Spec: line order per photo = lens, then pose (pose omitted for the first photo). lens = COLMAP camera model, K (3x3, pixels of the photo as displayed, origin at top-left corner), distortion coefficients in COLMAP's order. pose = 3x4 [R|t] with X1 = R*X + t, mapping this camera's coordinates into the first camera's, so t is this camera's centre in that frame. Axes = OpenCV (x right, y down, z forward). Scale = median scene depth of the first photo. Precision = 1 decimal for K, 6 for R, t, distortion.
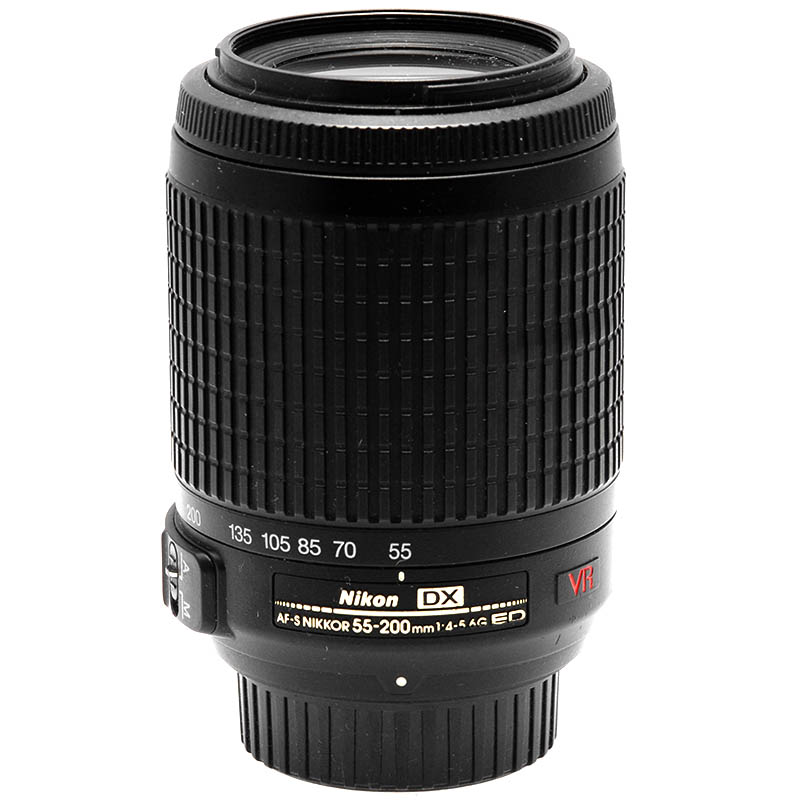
lens RADIAL K [[3315.5, 0, 401.5], [0, 3315.5, 401.5], [0, 0, 1]] dist [1.883665, -1.199539]
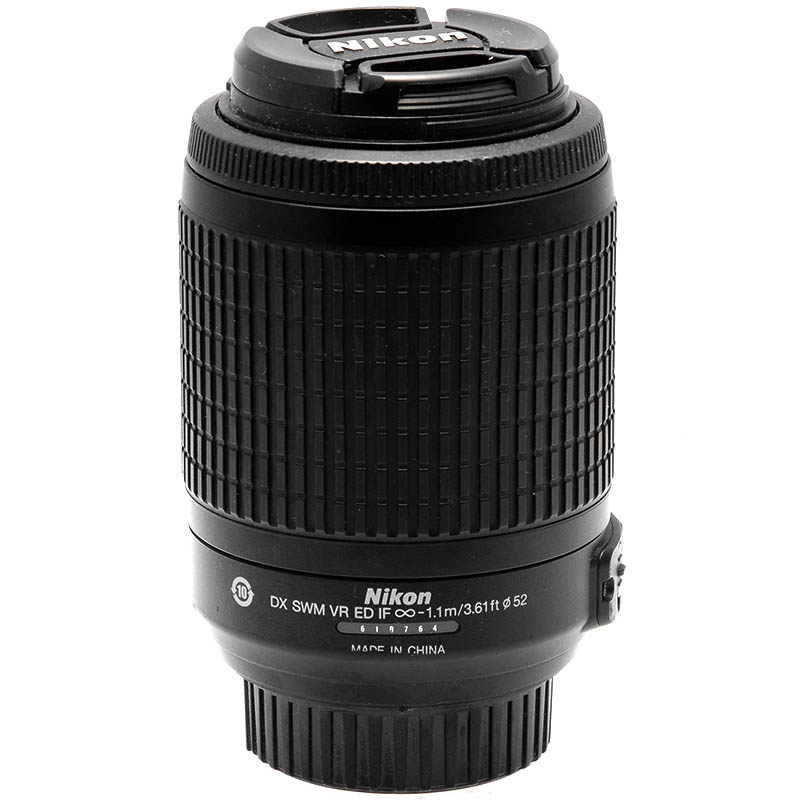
lens RADIAL K [[4775.9, 0, 400.0], [0, 4775.9, 400.0], [0, 0, 1]] dist [3.119219, 7.213769]
pose [[0.999744, 0.008554, -0.020945, 0.031291], [-0.008084, 0.999717, 0.022394, -0.039709], [0.021130, -0.022219, 0.999530, -0.503179]]
